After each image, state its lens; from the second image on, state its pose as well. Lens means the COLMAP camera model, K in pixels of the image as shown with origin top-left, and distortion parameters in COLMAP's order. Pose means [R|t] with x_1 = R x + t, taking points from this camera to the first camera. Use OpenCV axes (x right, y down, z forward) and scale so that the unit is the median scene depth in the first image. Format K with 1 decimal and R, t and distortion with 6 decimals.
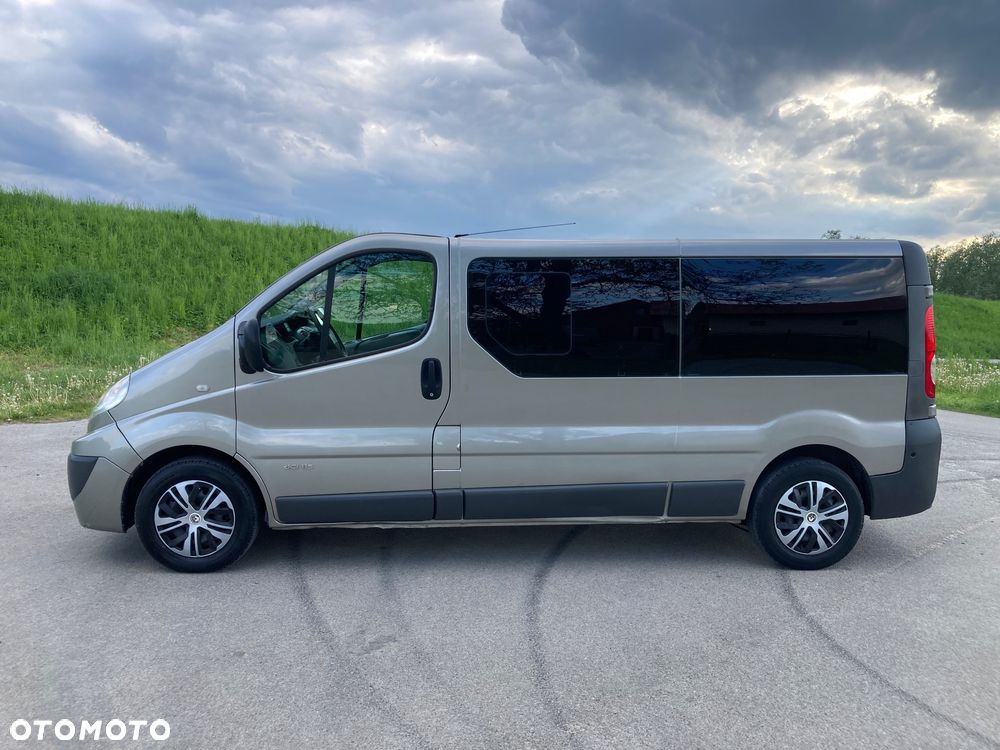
lens RADIAL K [[829.7, 0, 505.3], [0, 829.7, 317.9], [0, 0, 1]] dist [0.030884, -0.036038]
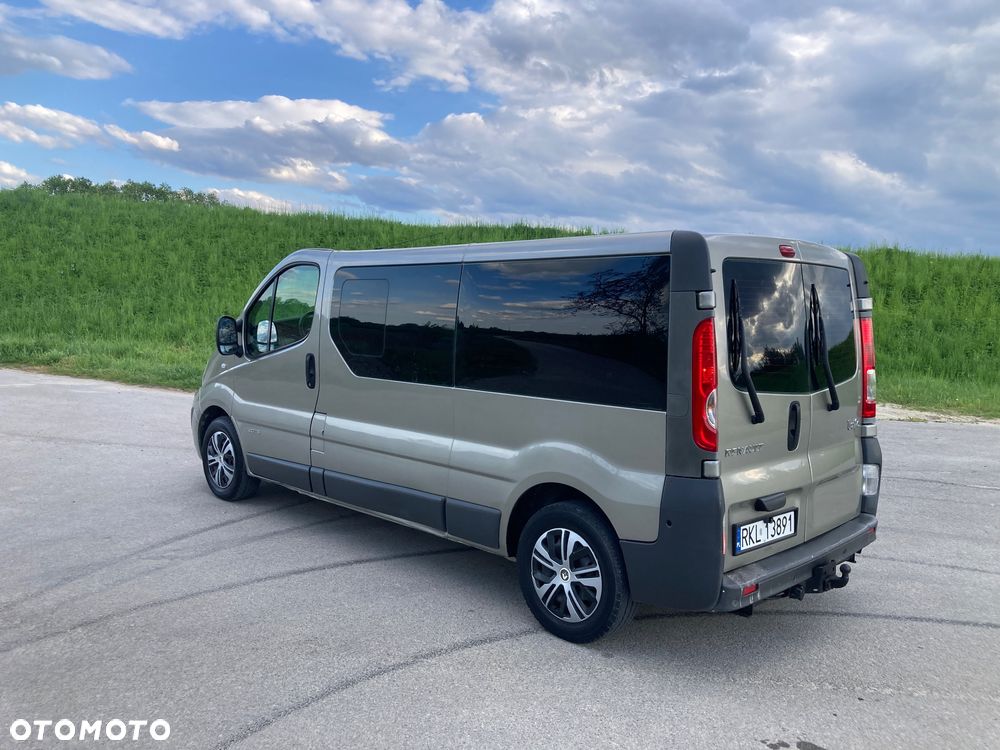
lens RADIAL K [[829.7, 0, 505.3], [0, 829.7, 317.9], [0, 0, 1]] dist [0.030884, -0.036038]
pose [[0.652266, 0.016868, -0.757802, 0.947783], [-0.044652, 0.998871, -0.016199, 0.003481], [0.756673, 0.044403, 0.652283, 0.412765]]
